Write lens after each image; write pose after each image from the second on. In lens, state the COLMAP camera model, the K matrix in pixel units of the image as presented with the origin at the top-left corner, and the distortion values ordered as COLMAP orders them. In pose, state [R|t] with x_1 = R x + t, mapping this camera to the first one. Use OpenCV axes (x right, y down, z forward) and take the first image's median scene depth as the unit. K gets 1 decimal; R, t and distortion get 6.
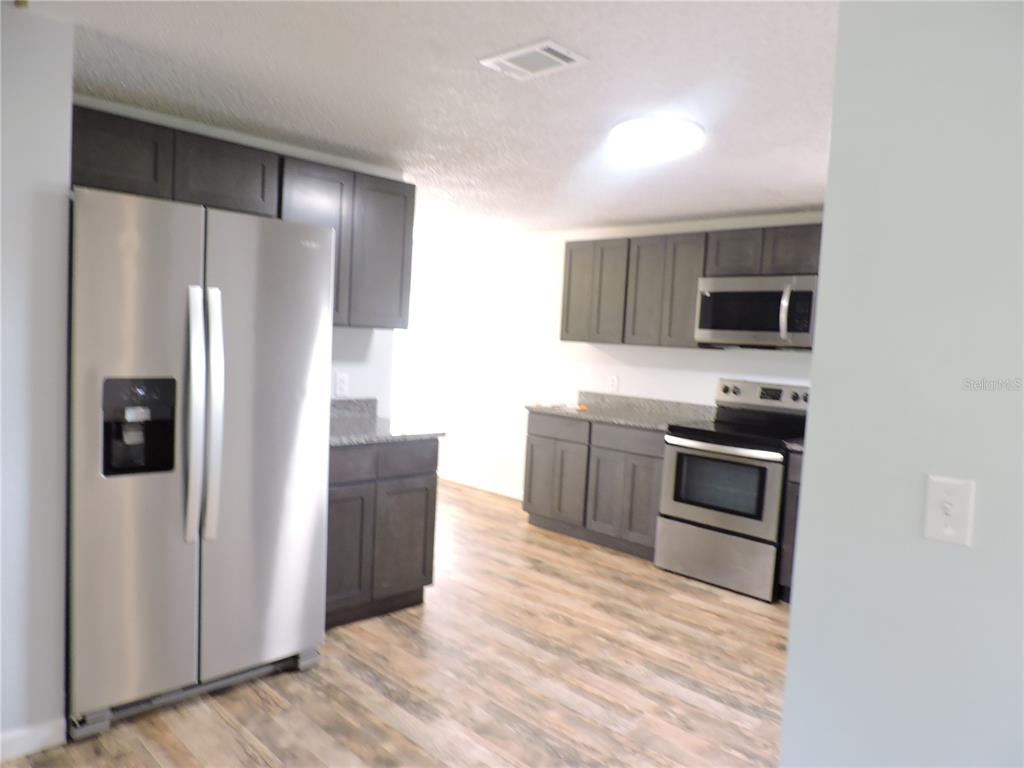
lens RADIAL K [[733.2, 0, 512.9], [0, 733.2, 385.8], [0, 0, 1]] dist [-0.018840, 0.006527]
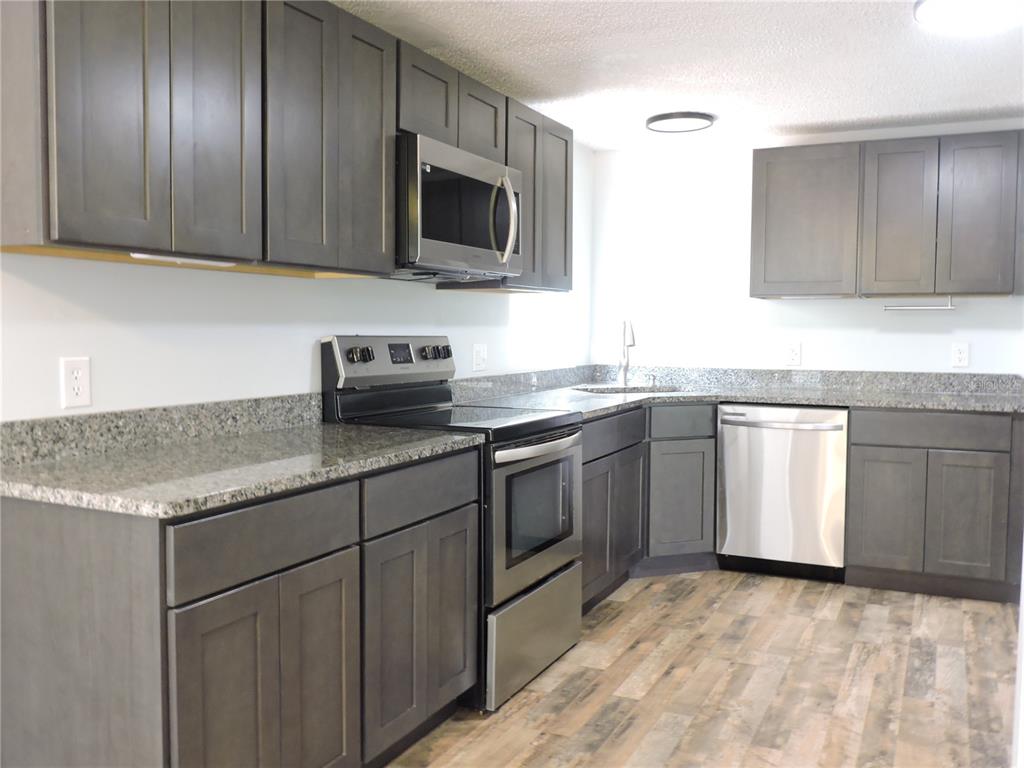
lens RADIAL K [[901.9, 0, 510.1], [0, 901.9, 385.8], [0, 0, 1]] dist [-0.005647, -0.009000]
pose [[-0.348184, -0.112161, 0.930692, -0.449188], [0.030182, 0.990960, 0.130715, -0.070248], [-0.936940, 0.073603, -0.341651, 1.479523]]
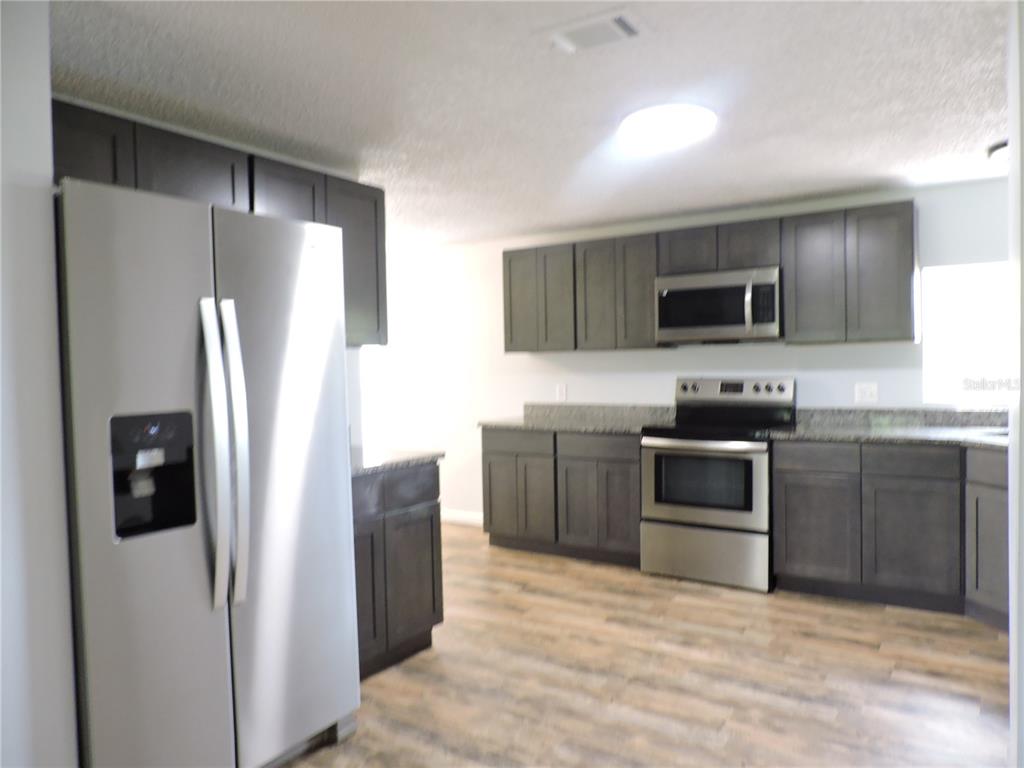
lens RADIAL K [[733.2, 0, 518.8], [0, 733.2, 383.9], [0, 0, 1]] dist [-0.018840, 0.006527]
pose [[0.975291, -0.077183, 0.207002, -0.185517], [0.083968, 0.996175, -0.024180, 0.006905], [-0.204344, 0.040964, 0.978042, 0.081455]]
